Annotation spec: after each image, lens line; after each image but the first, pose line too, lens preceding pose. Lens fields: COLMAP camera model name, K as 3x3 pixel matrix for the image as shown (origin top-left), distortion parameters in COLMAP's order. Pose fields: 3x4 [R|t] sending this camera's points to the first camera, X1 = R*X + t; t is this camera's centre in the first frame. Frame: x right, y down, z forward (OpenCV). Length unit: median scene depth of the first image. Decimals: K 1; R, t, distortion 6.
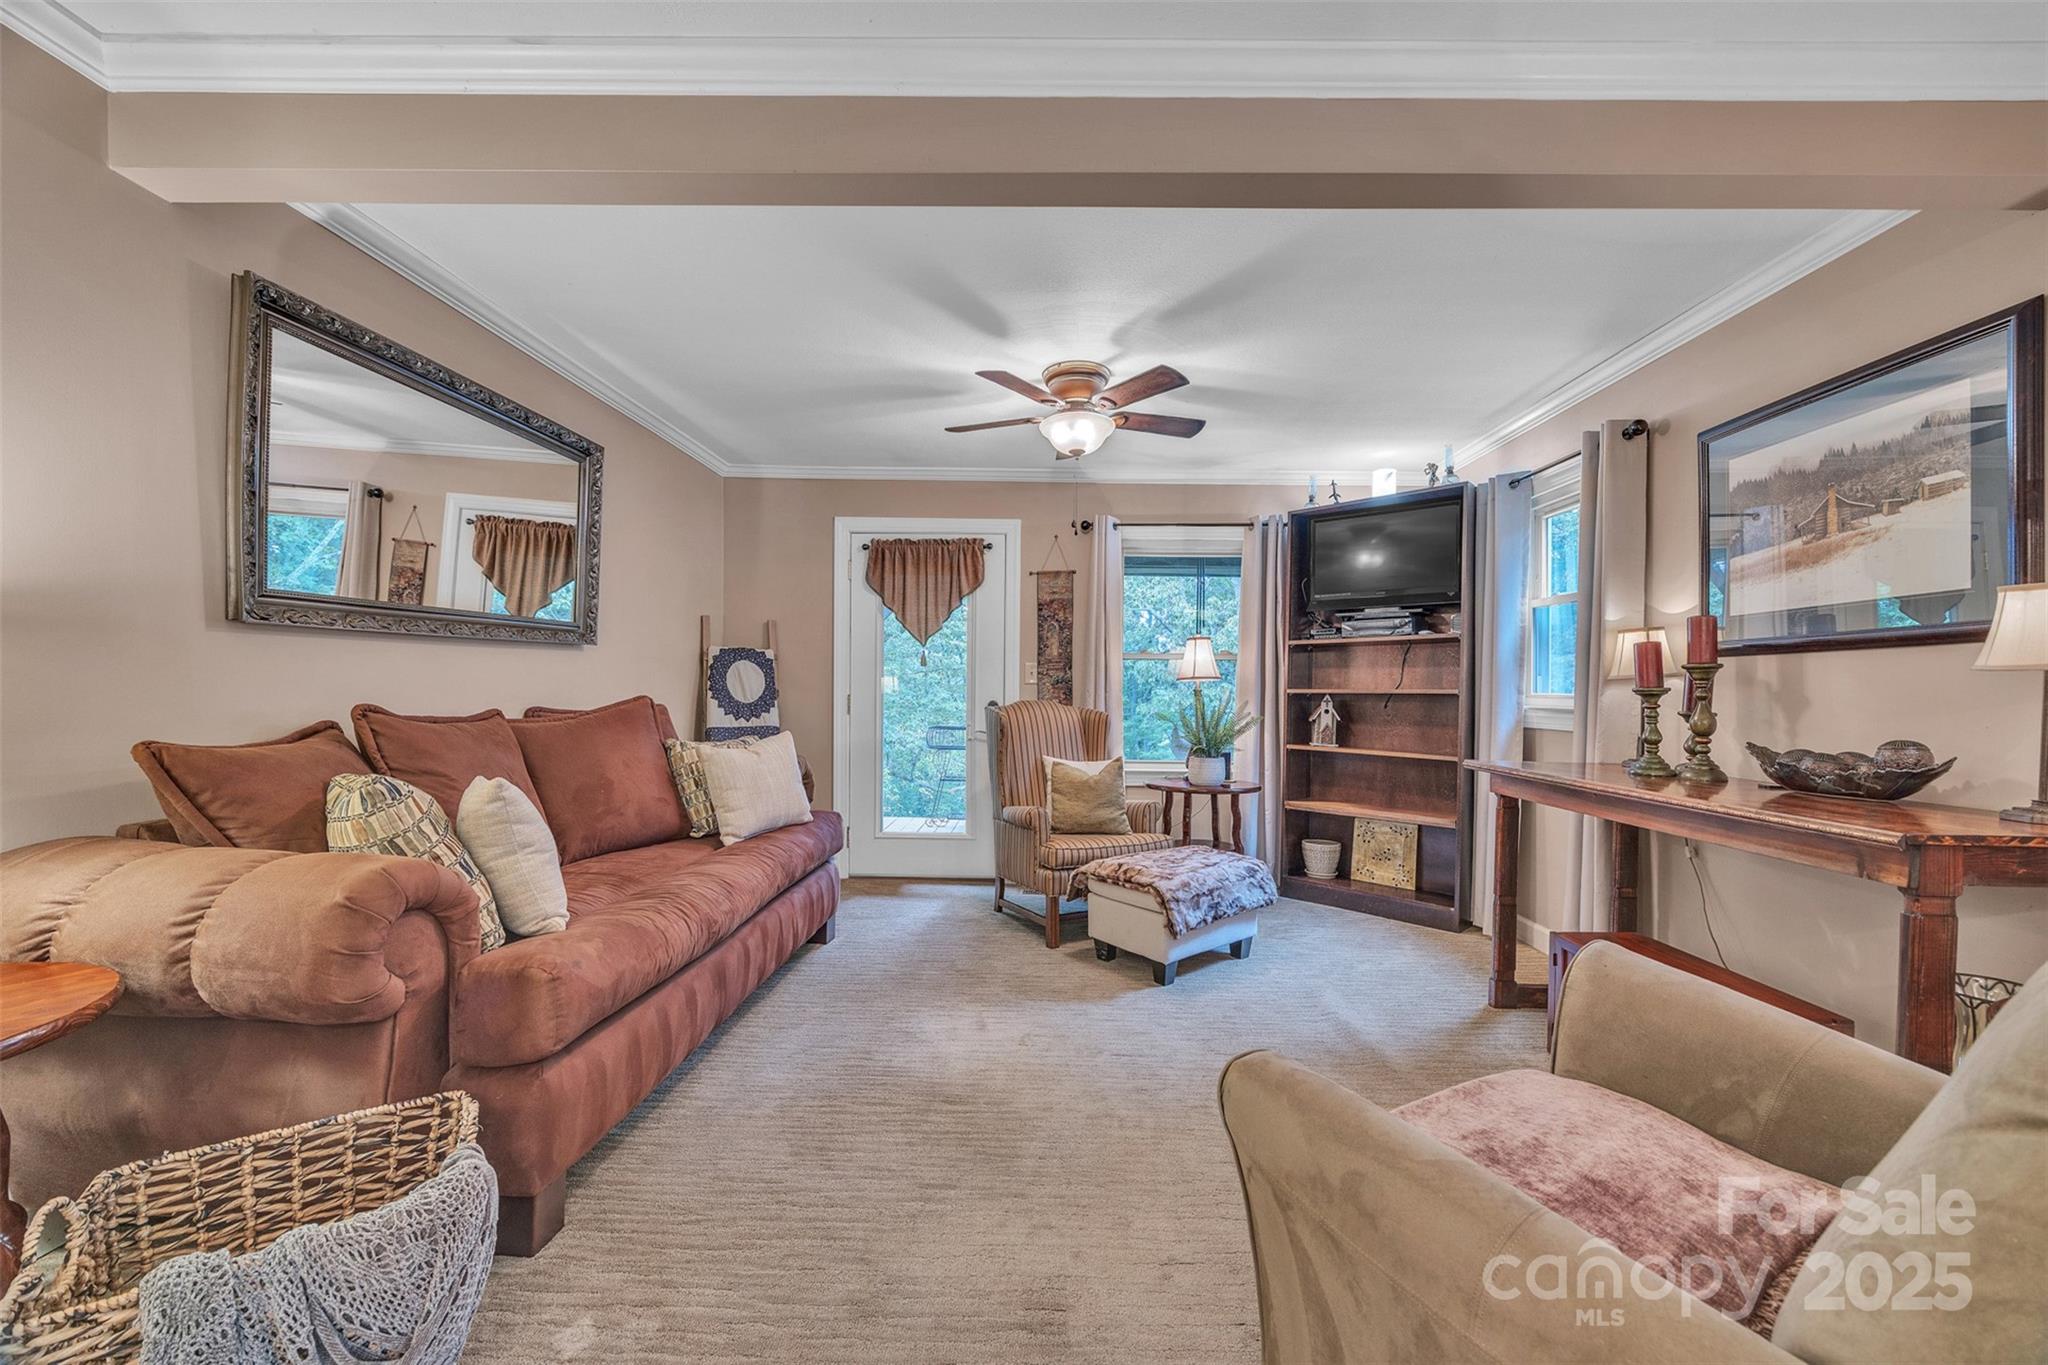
lens RADIAL K [[785.9, 0, 1024.3], [0, 785.9, 701.1], [0, 0, 1]] dist [-0.003983, 0.000519]
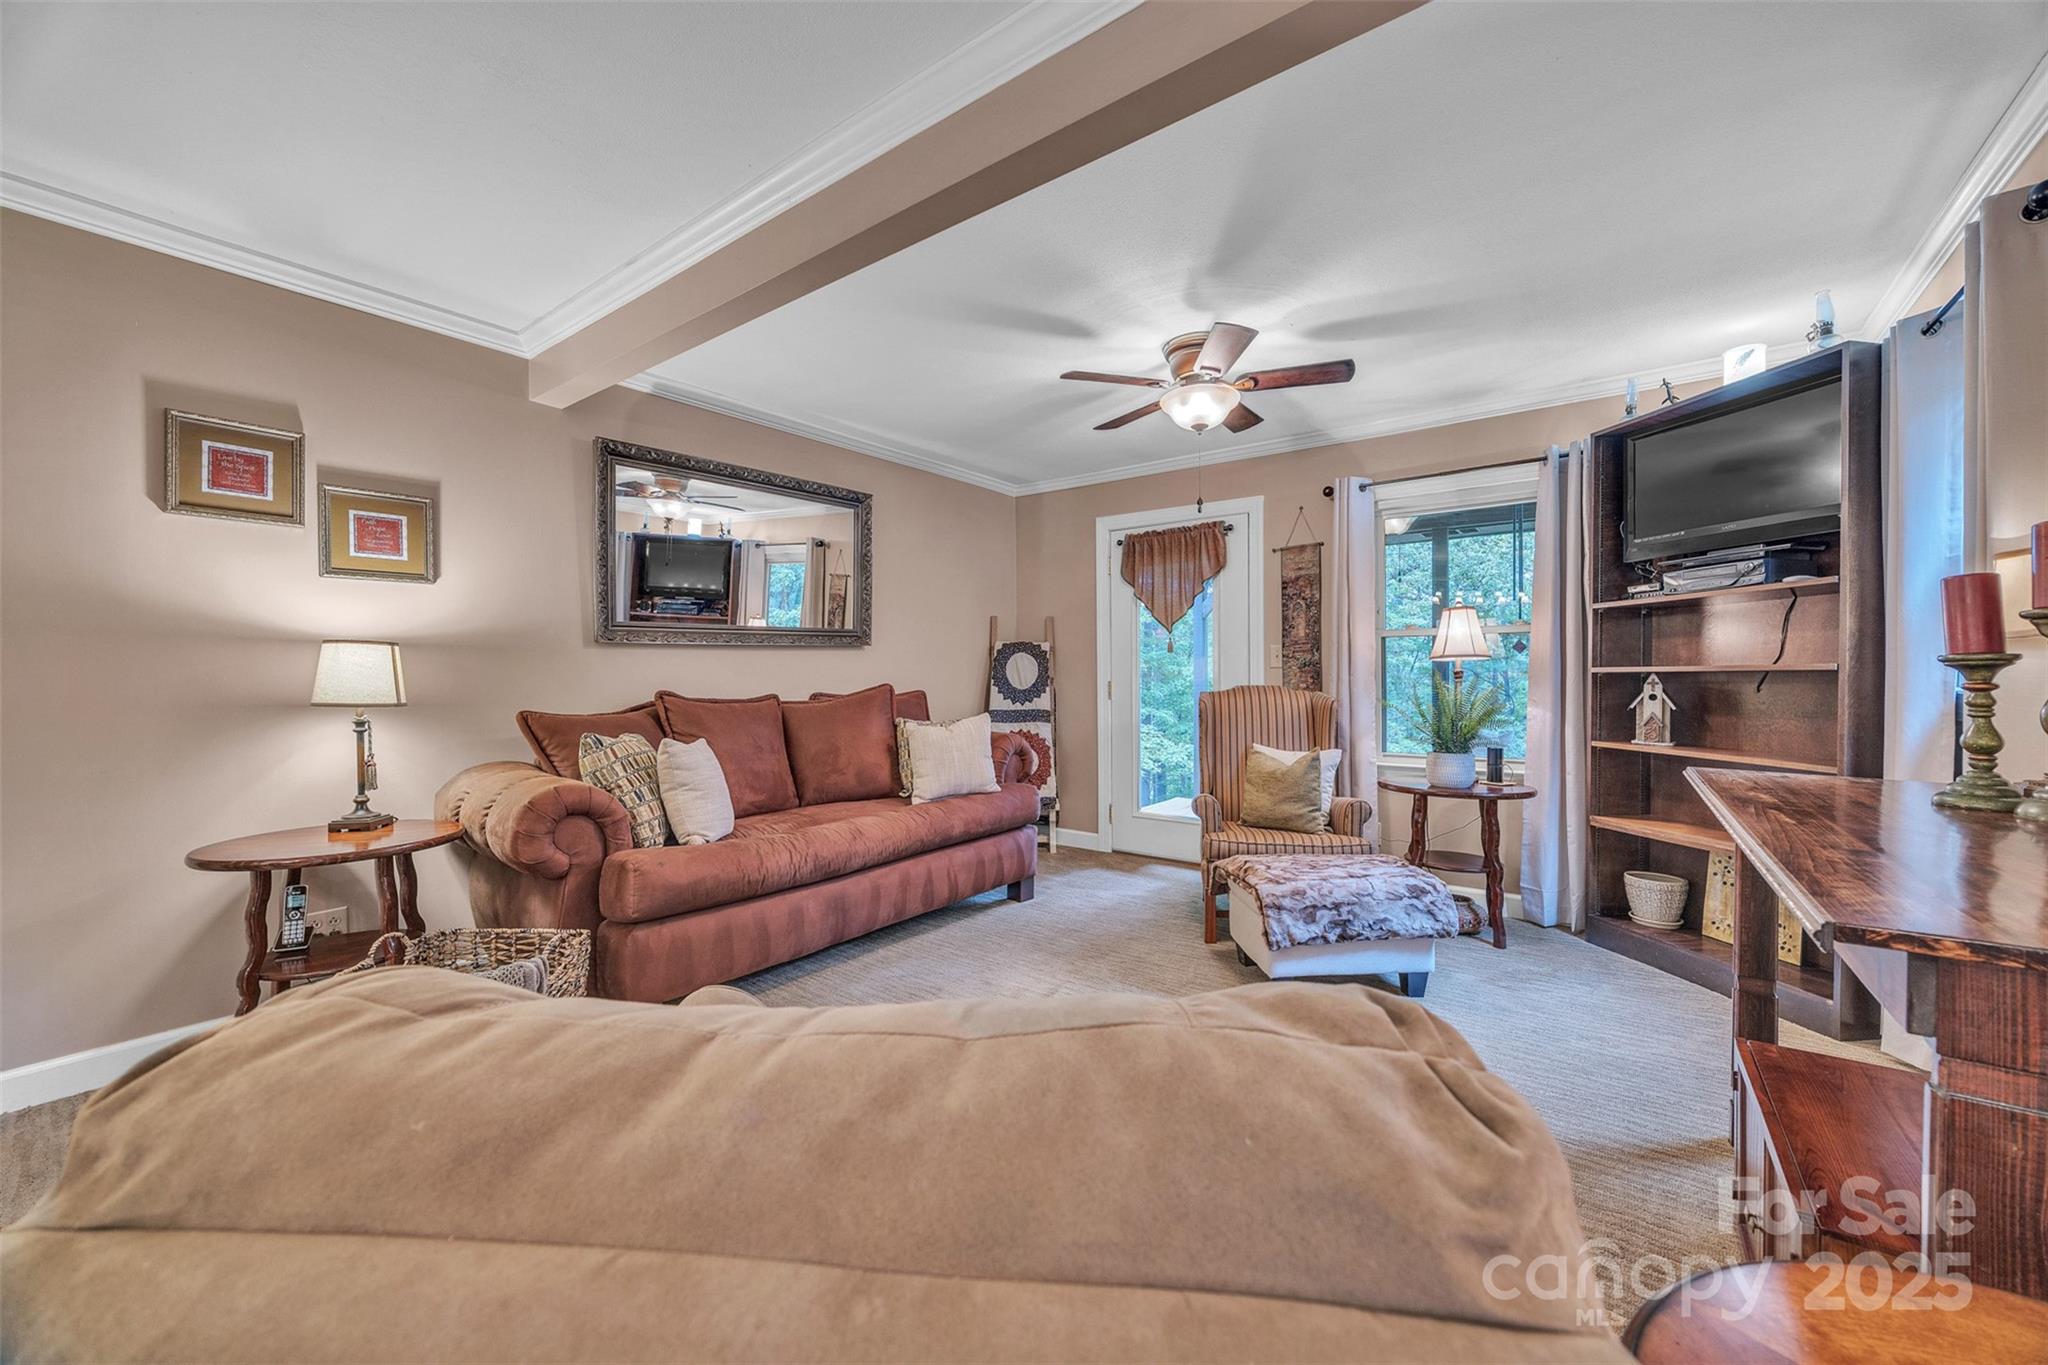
lens RADIAL K [[785.9, 0, 1059.5], [0, 785.9, 680.2], [0, 0, 1]] dist [-0.003983, 0.000519]
pose [[0.813689, -0.011165, -0.581194, 0.477474], [0.005089, 0.999914, -0.012083, 0.004134], [0.581279, 0.006874, 0.813675, 0.117548]]
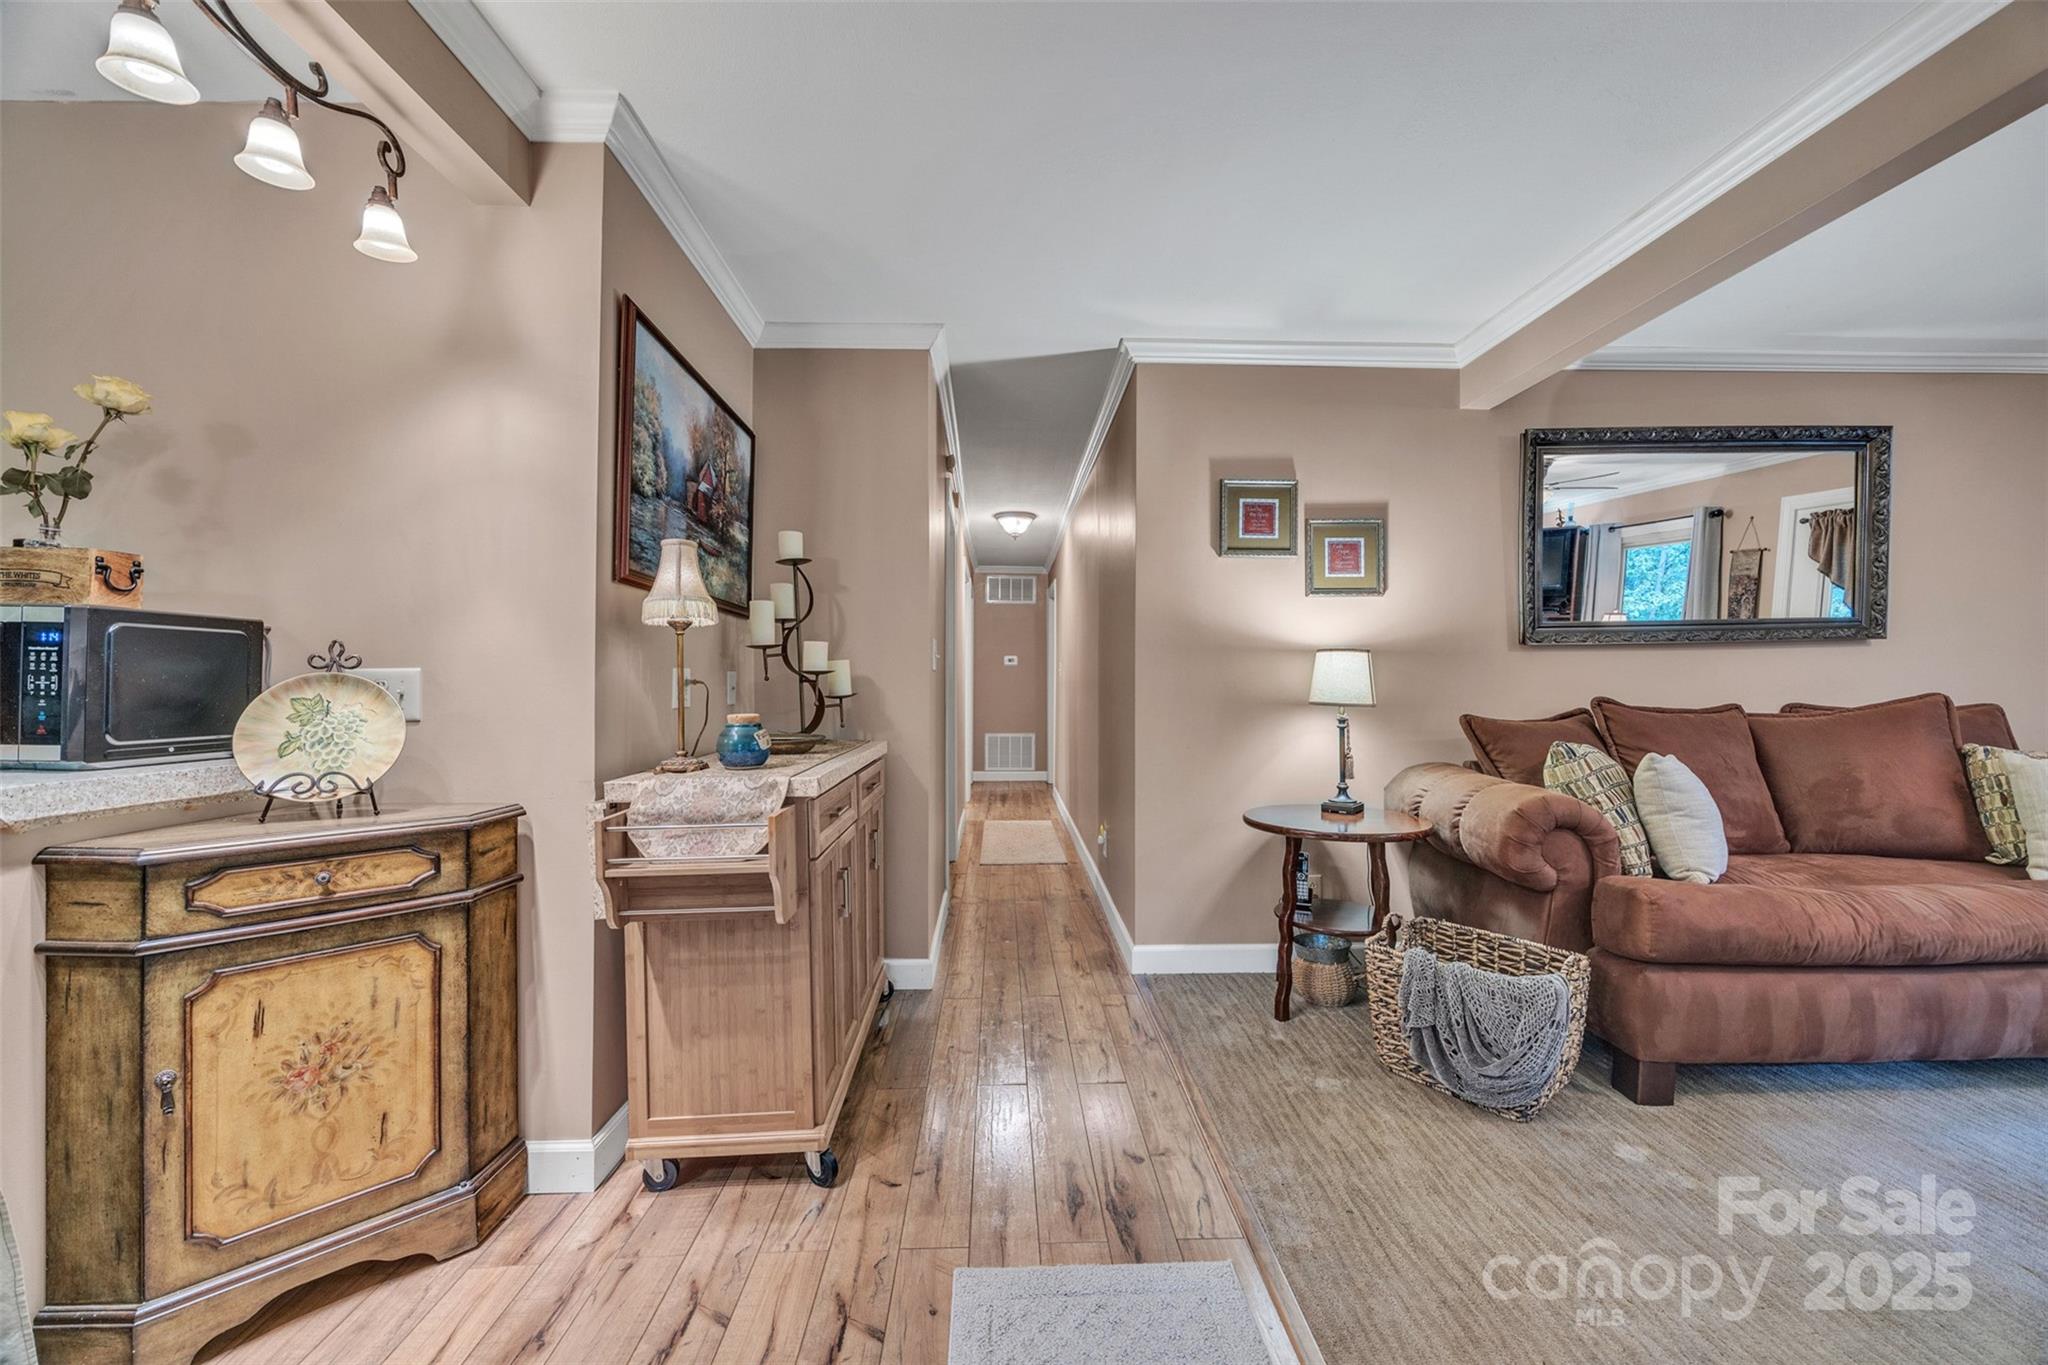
lens RADIAL K [[785.9, 0, 1018.2], [0, 785.9, 680.1], [0, 0, 1]] dist [-0.003983, 0.000519]
pose [[0.043401, -0.012274, -0.998982, 0.341896], [-0.014159, 0.999817, -0.012900, 0.004326], [0.998957, 0.014705, 0.043219, -0.068783]]
